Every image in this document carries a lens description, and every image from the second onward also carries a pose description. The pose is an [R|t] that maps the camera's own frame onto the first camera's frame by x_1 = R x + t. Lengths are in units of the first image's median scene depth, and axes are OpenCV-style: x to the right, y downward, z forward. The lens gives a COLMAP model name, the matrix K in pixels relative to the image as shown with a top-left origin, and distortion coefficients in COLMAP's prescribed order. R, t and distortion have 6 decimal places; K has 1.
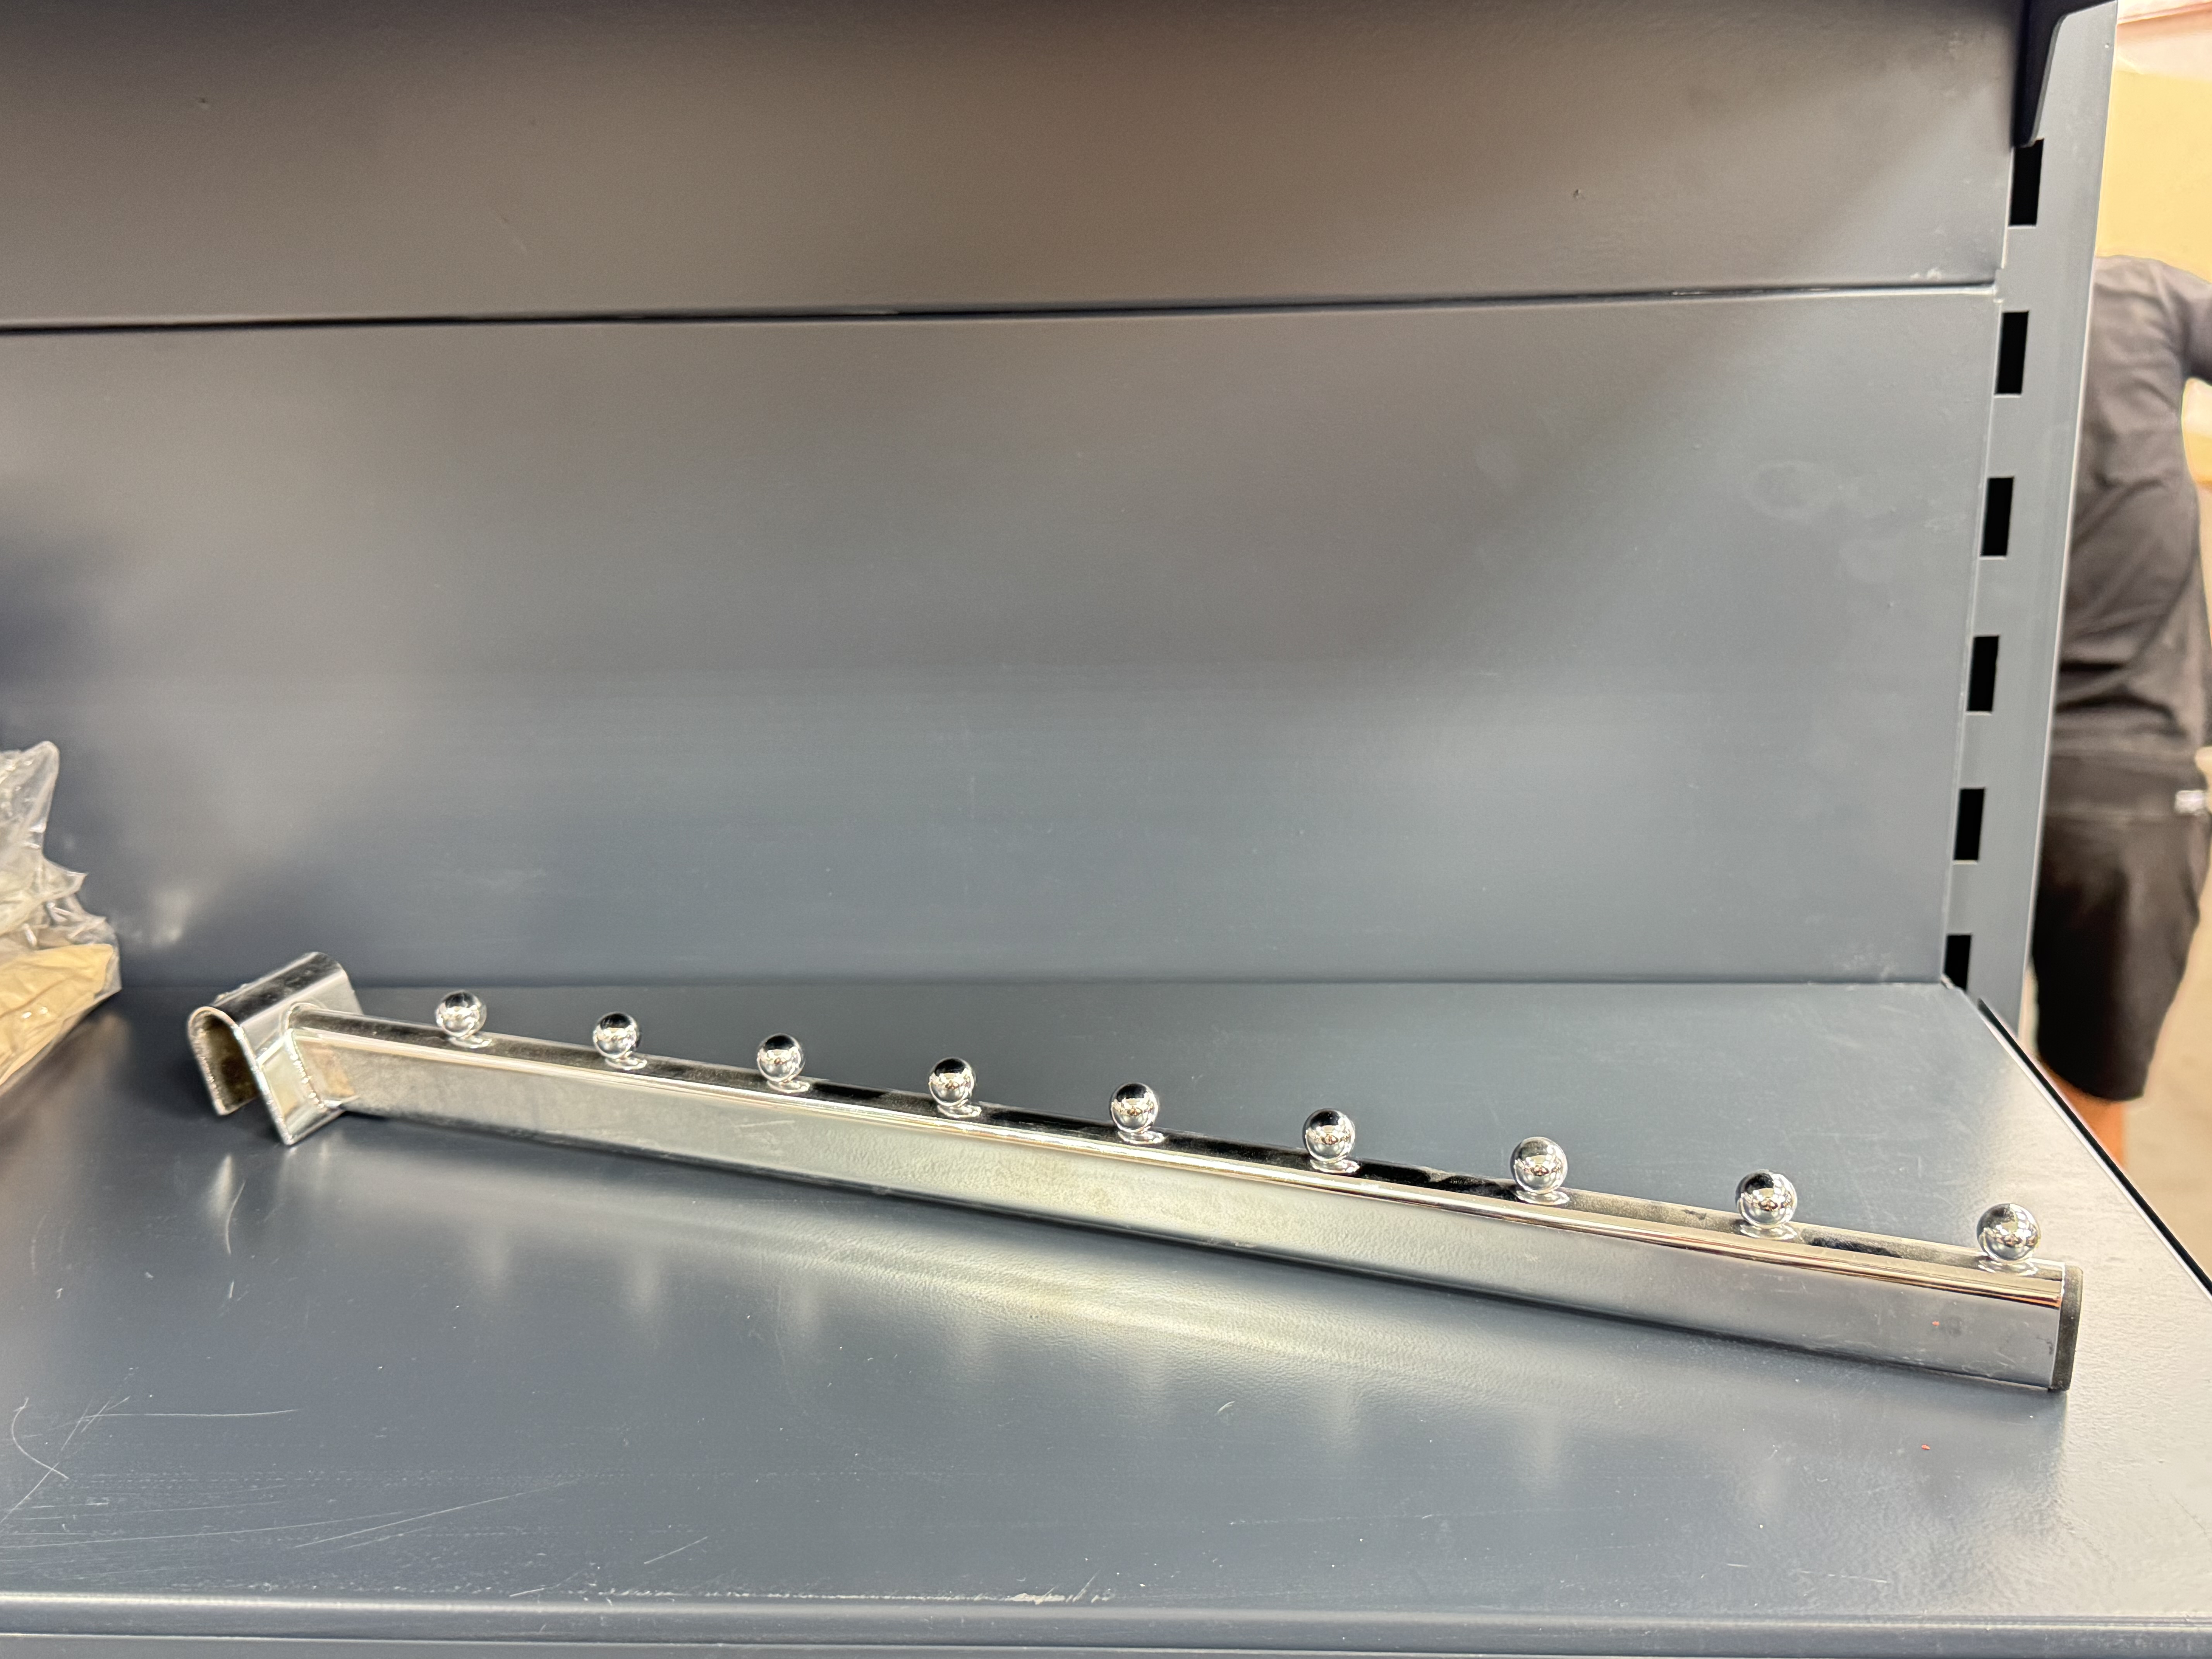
lens RADIAL K [[2203.8, 0, 1106.0], [0, 2203.8, 829.5], [0, 0, 1]] dist [0.172609, -0.138227]
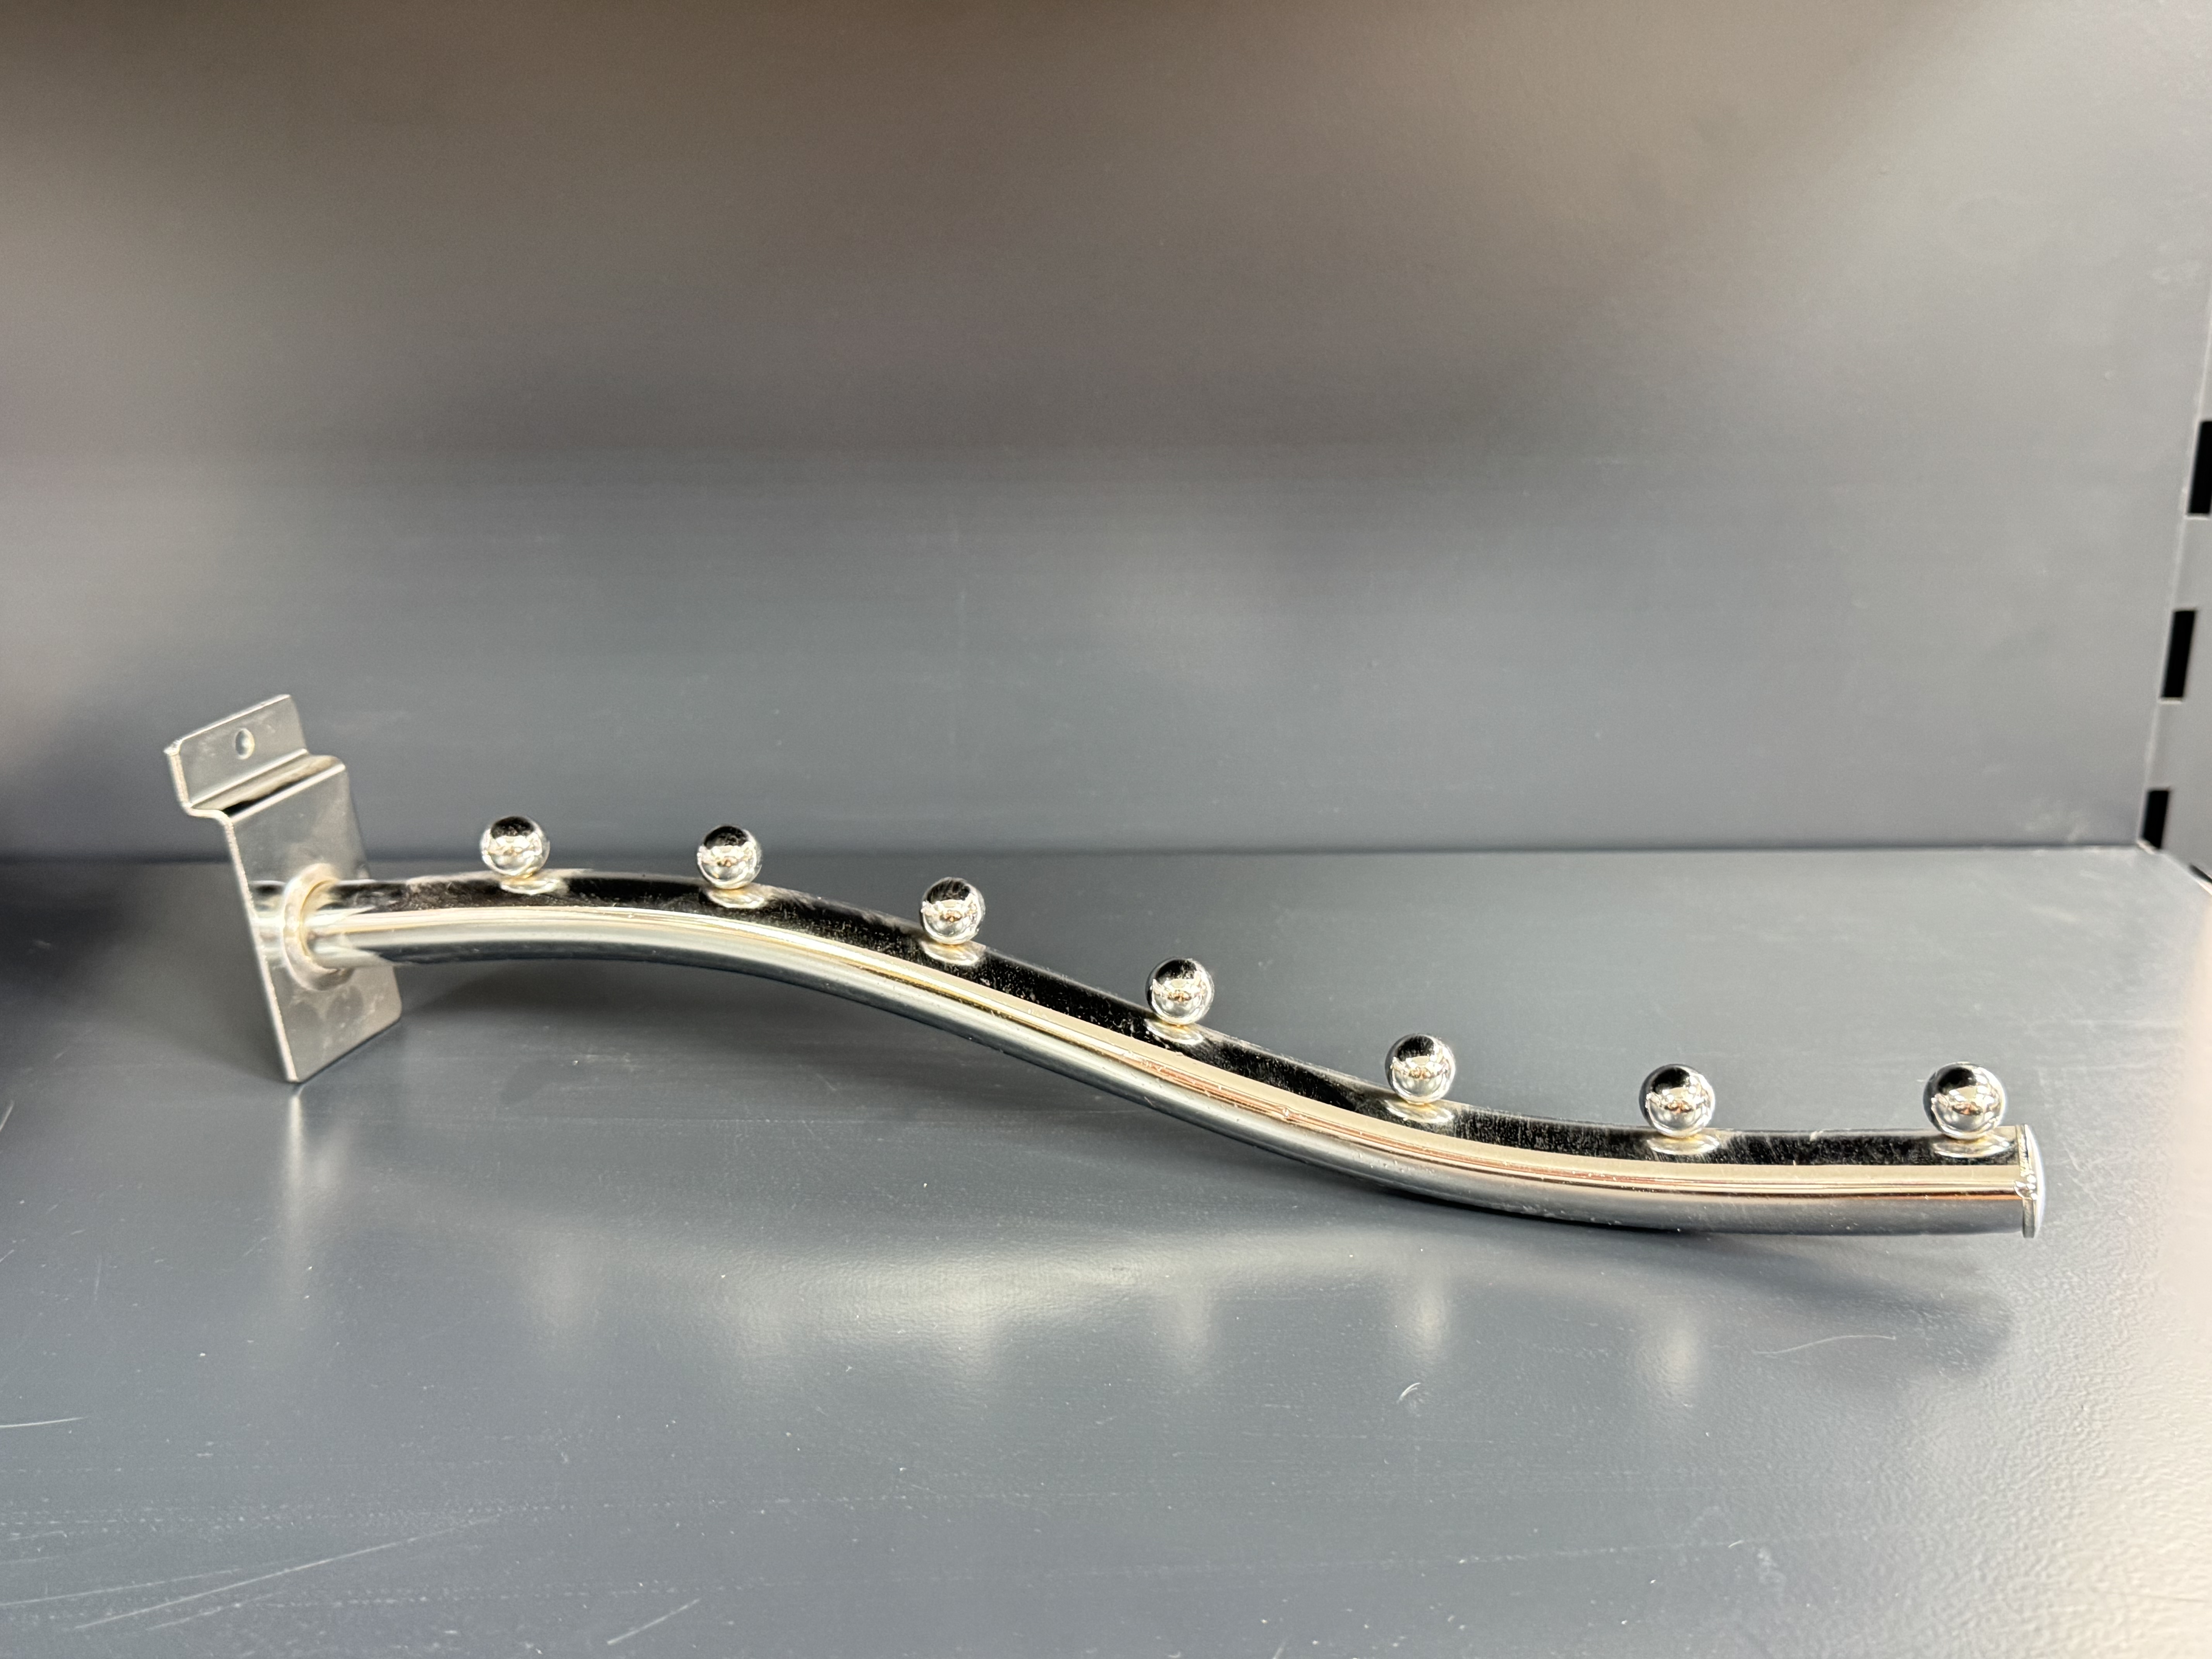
lens RADIAL K [[2216.8, 0, 1106.0], [0, 2216.8, 829.5], [0, 0, 1]] dist [0.179096, -0.440164]
pose [[0.997775, -0.002344, 0.066626, -0.062360], [0.000888, 0.999760, 0.021868, 0.043579], [-0.066661, -0.021760, 0.997538, 0.201192]]
